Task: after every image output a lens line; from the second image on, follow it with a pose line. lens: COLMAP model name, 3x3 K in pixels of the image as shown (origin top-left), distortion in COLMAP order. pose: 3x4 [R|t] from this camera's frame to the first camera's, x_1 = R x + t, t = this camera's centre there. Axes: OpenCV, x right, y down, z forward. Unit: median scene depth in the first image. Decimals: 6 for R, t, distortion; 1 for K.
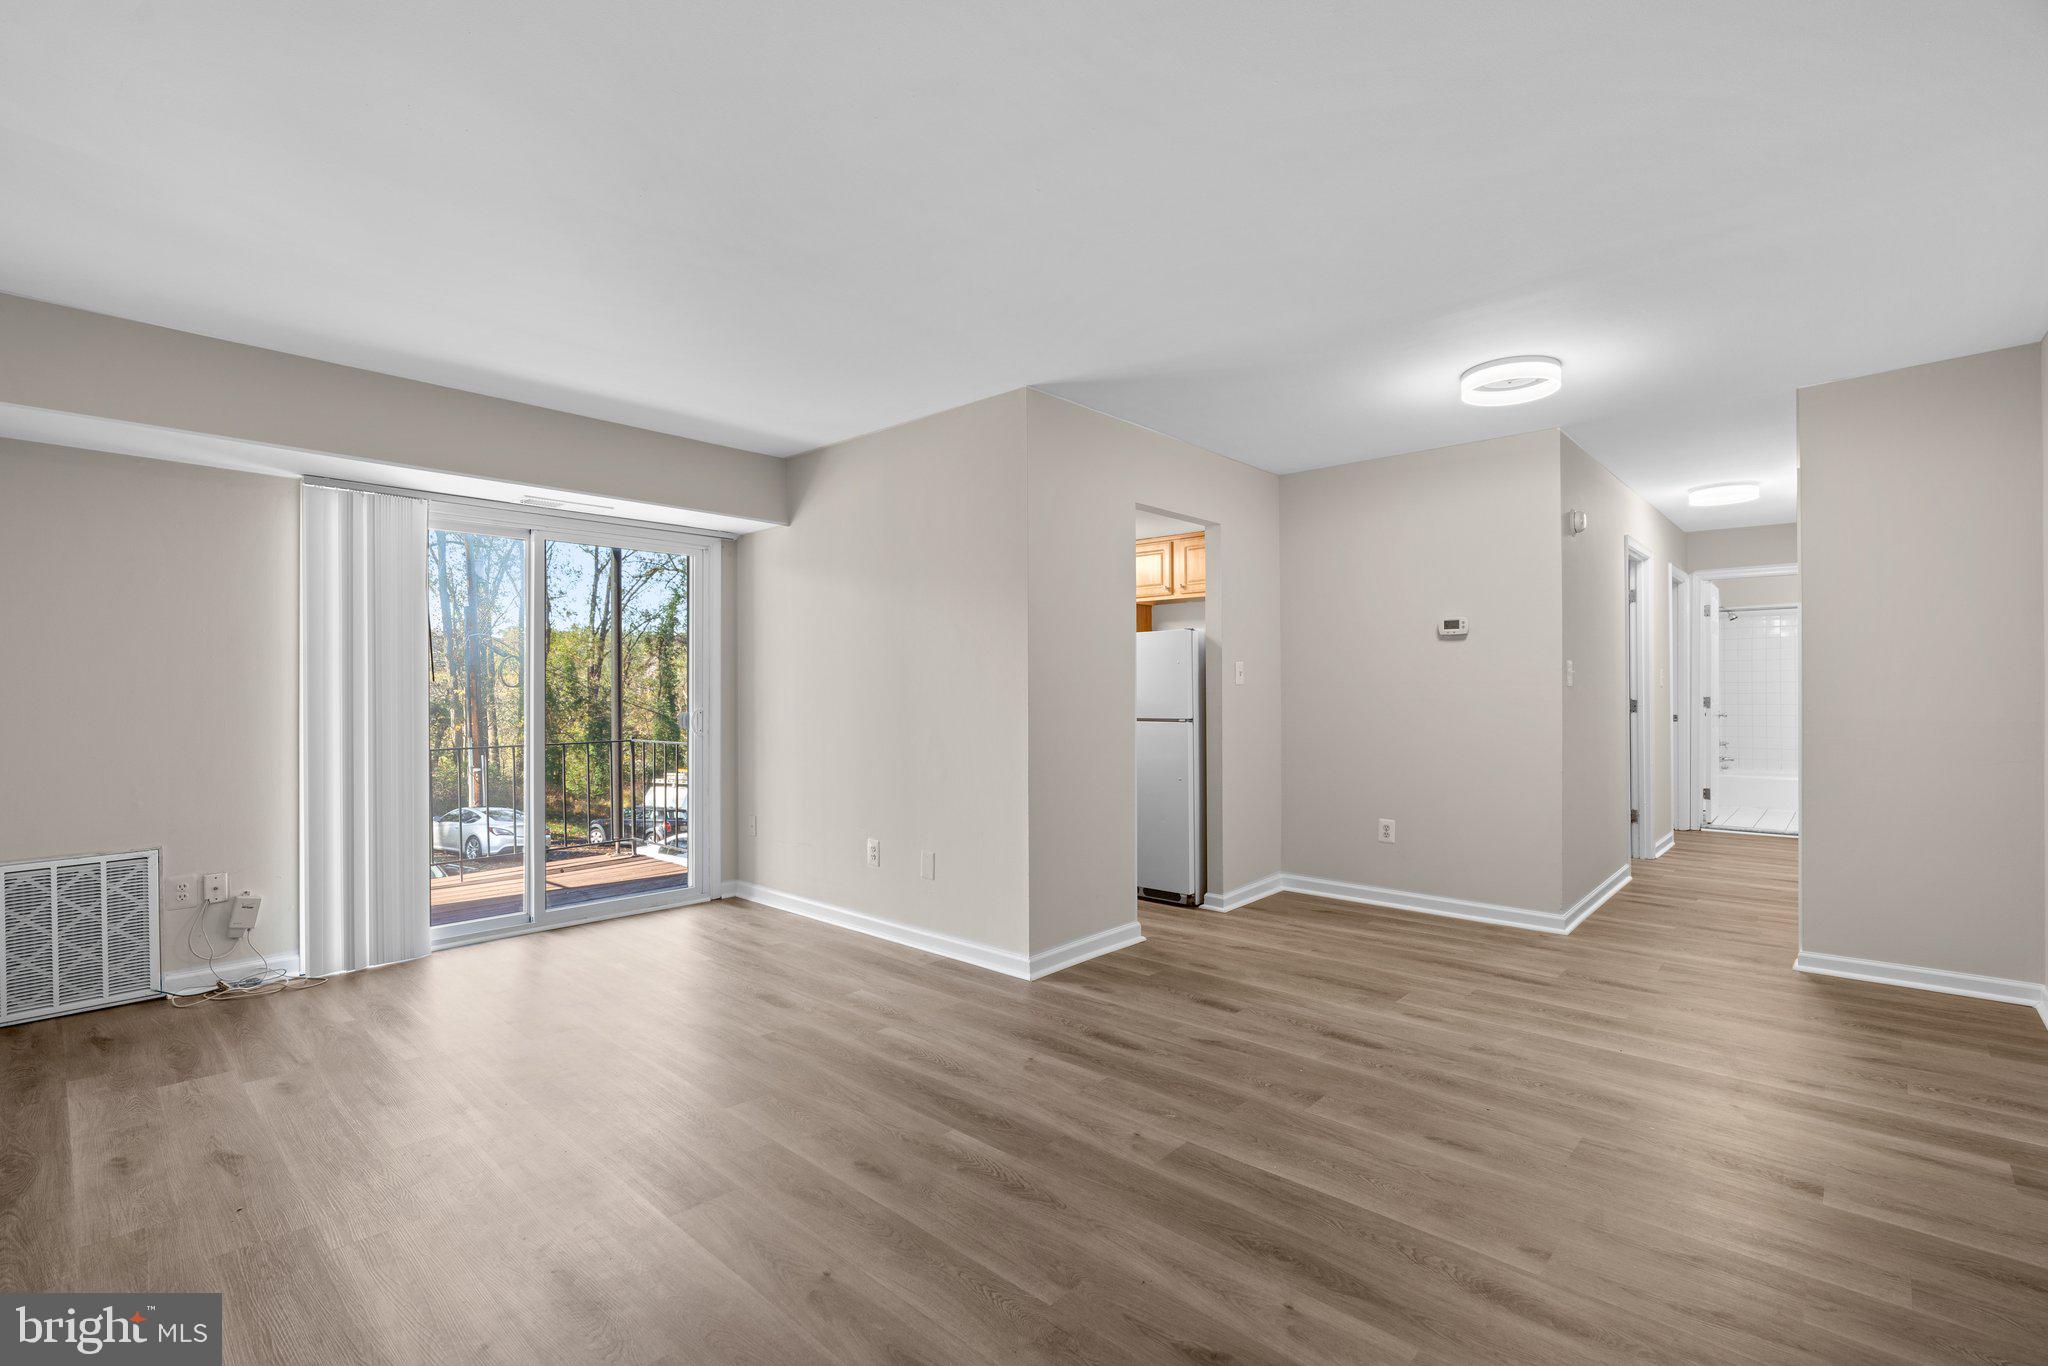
lens RADIAL K [[928.5, 0, 1001.6], [0, 928.5, 685.7], [0, 0, 1]] dist [-0.013758, 0.005986]
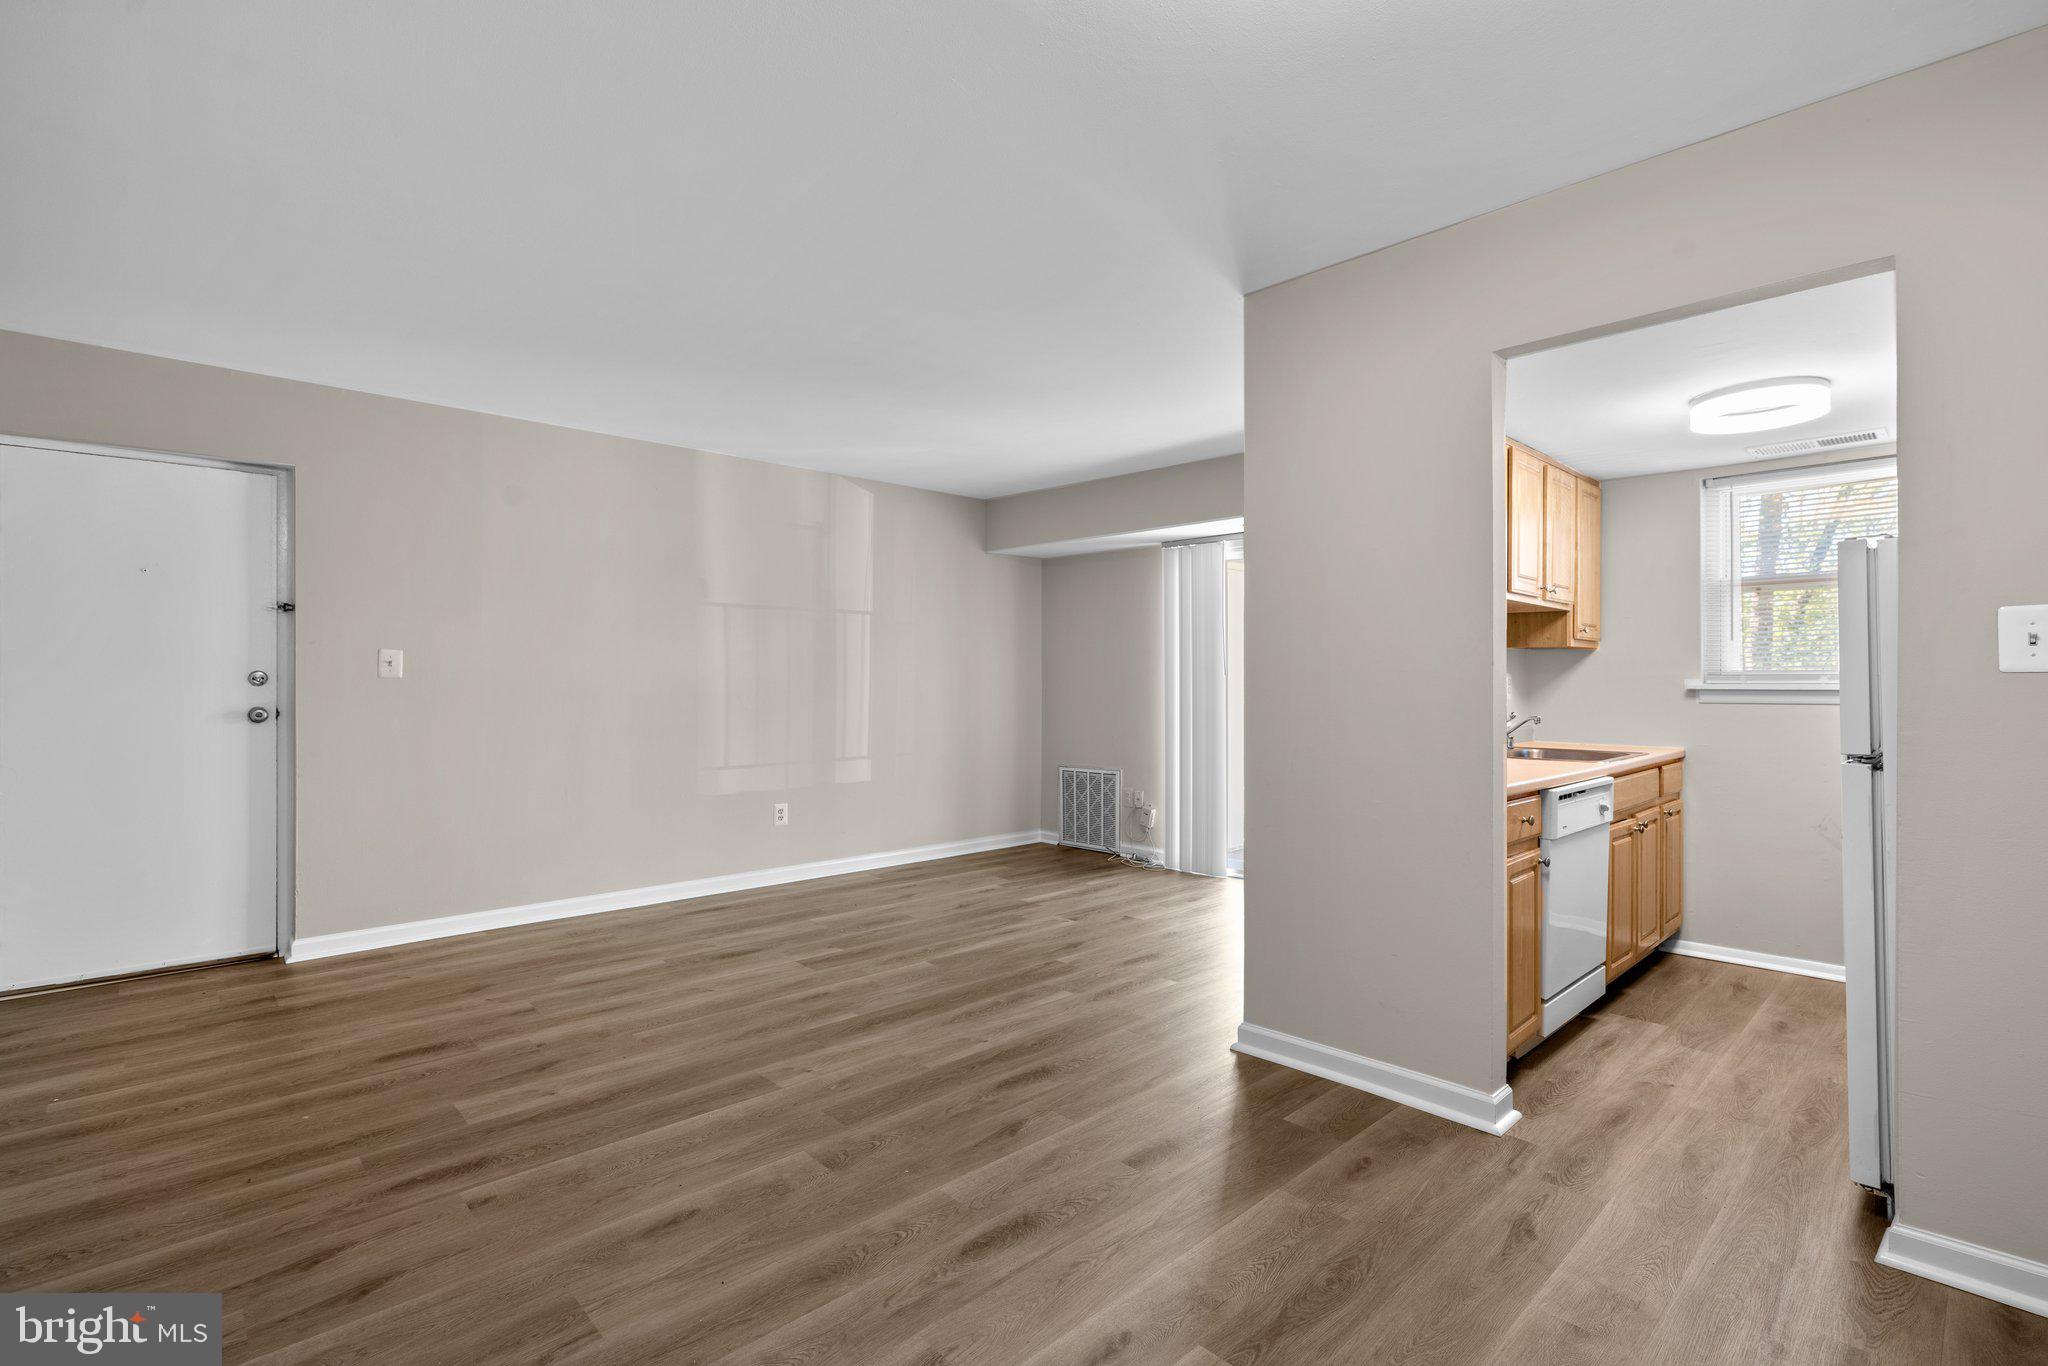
lens RADIAL K [[928.5, 0, 1022.6], [0, 928.5, 678.7], [0, 0, 1]] dist [-0.013758, 0.005986]
pose [[-0.049218, -0.001284, -0.998787, 0.740794], [0.002515, 0.999996, -0.001409, 0.002474], [0.998785, -0.002581, -0.049214, 0.768453]]
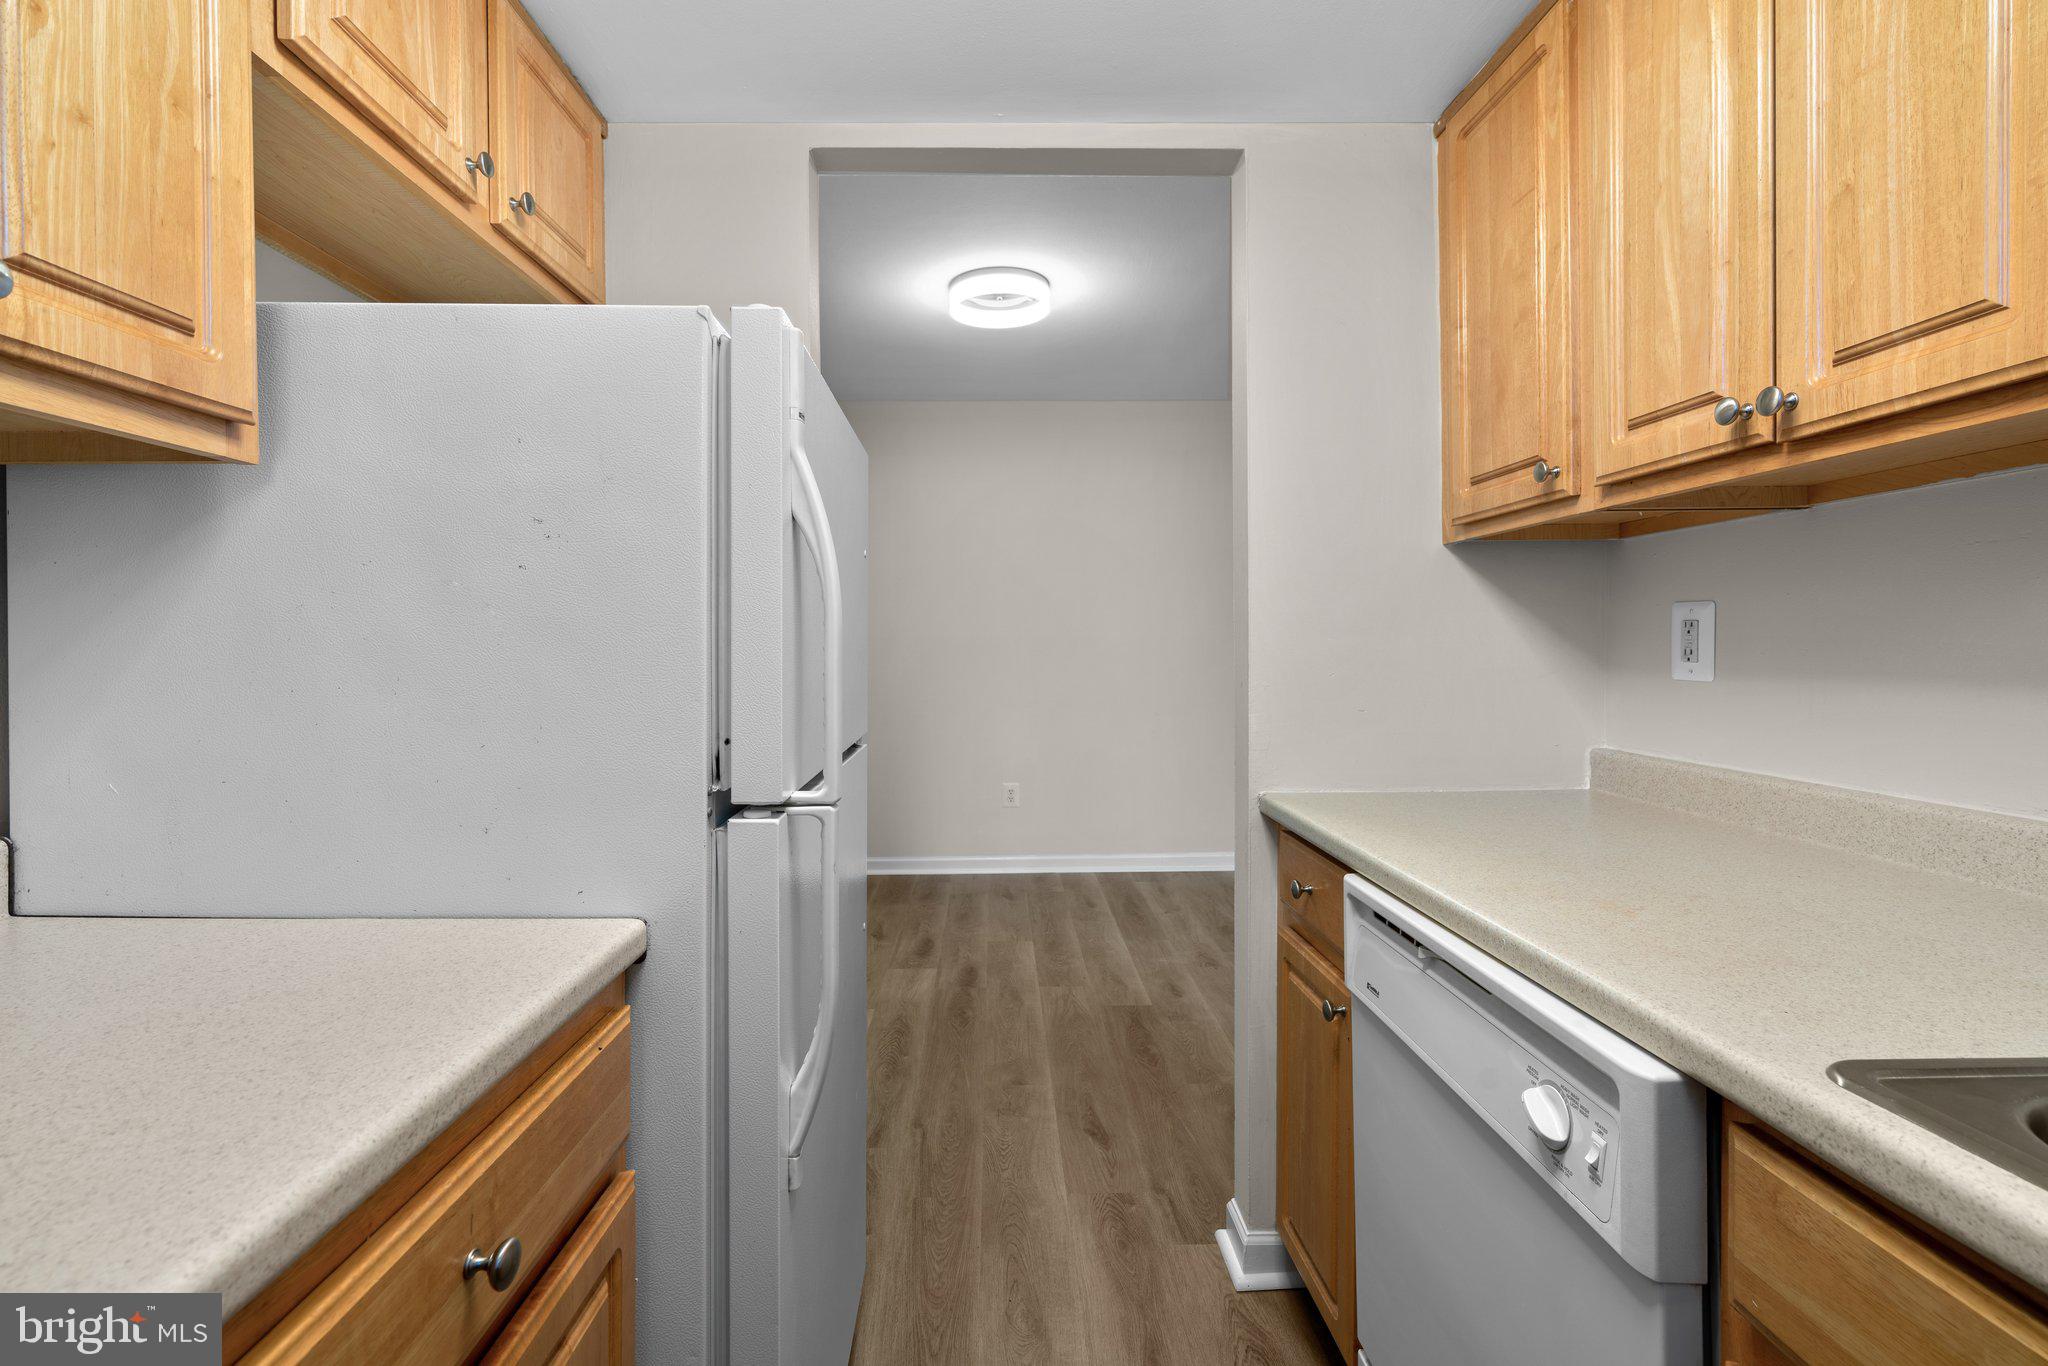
lens RADIAL K [[928.5, 0, 1017.5], [0, 928.5, 663.3], [0, 0, 1]] dist [-0.013758, 0.005986]
pose [[-0.714369, -0.003229, 0.699762, -0.074555], [0.002029, 0.999976, 0.006686, 0.012643], [-0.699766, 0.006197, -0.714345, 1.403830]]
